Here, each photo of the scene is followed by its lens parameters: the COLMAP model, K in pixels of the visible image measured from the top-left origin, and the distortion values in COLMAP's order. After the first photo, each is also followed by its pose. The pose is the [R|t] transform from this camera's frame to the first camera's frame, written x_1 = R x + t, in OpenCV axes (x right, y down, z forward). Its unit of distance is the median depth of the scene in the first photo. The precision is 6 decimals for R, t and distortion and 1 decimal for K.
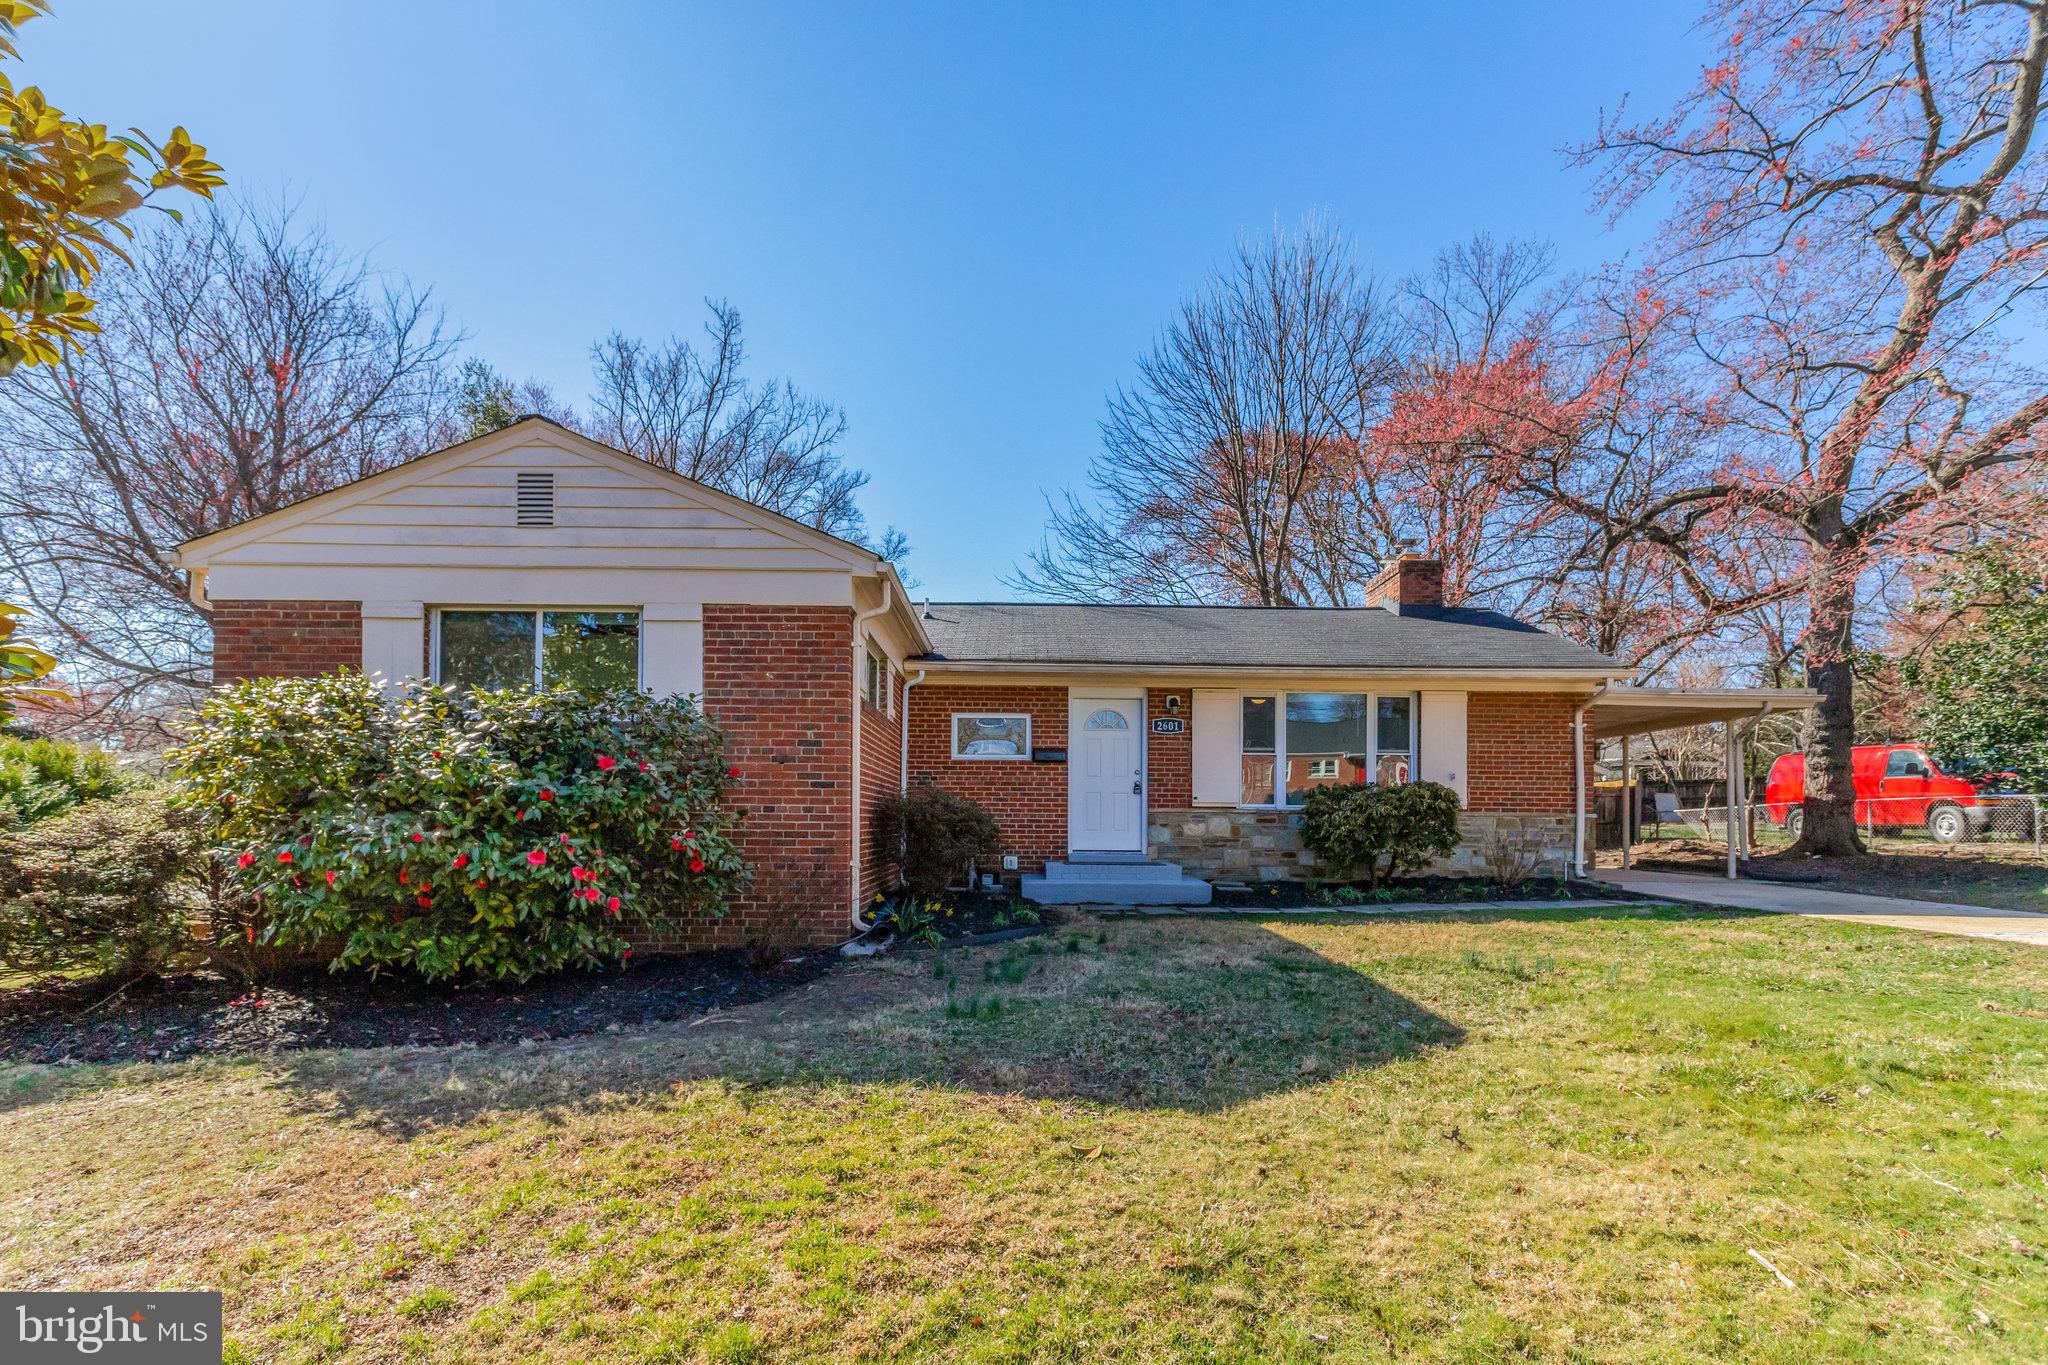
lens RADIAL K [[1011.7, 0, 1016.5], [0, 1011.7, 628.5], [0, 0, 1]] dist [-0.041613, 0.028855]
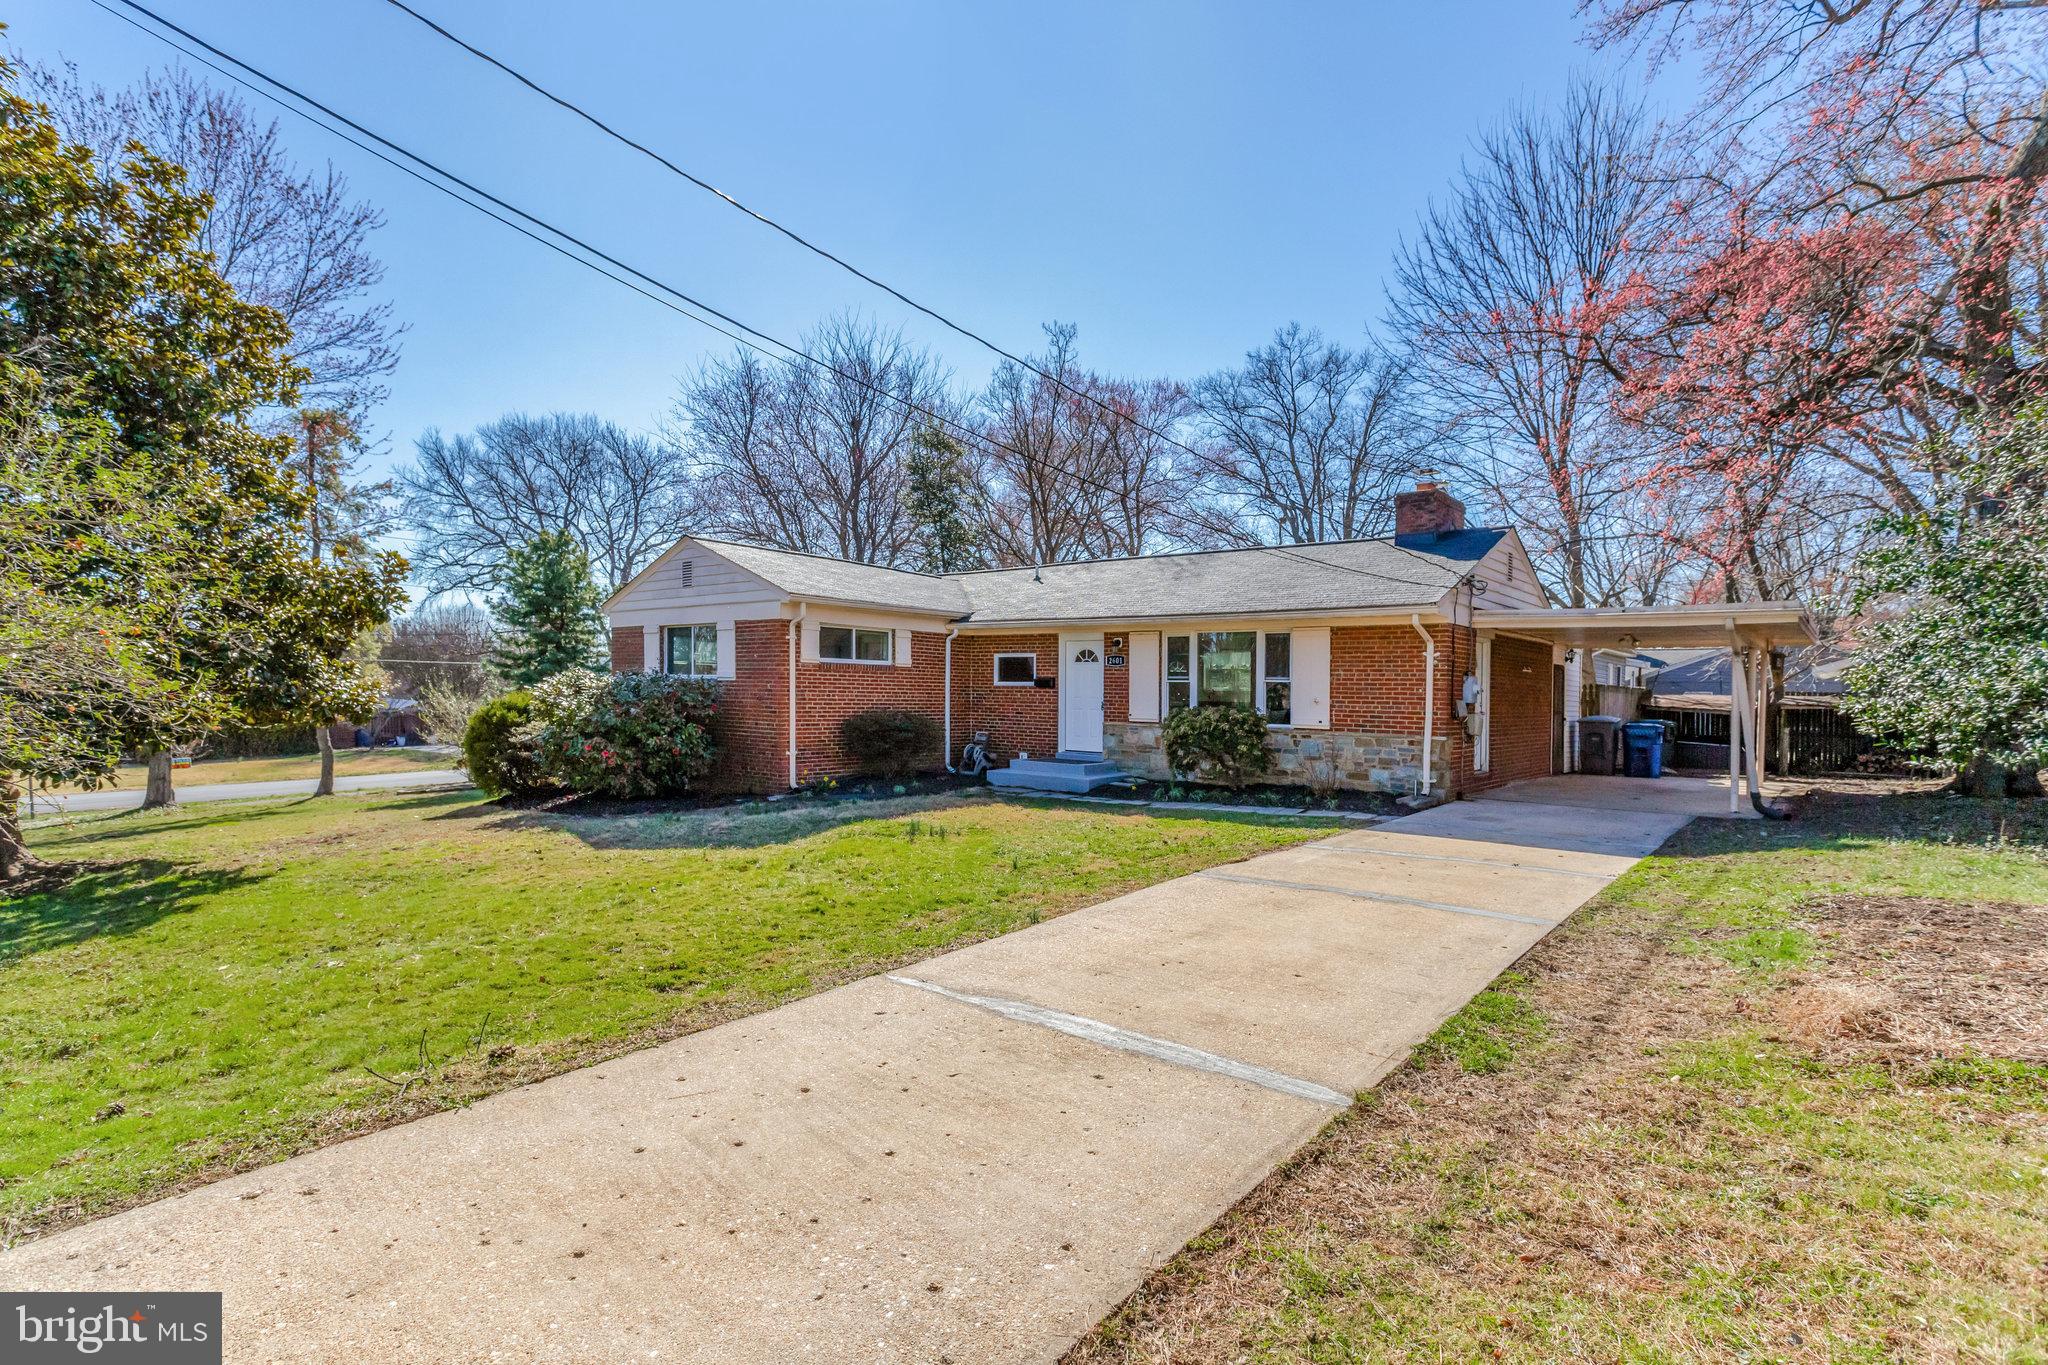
lens RADIAL K [[1006.2, 0, 1021.5], [0, 1006.2, 642.7], [0, 0, 1]] dist [-0.084121, 0.044831]
pose [[0.757986, -0.027586, -0.651687, 0.922401], [0.117919, 0.988439, 0.095312, -0.067784], [0.641523, -0.149091, 0.752476, -0.070094]]
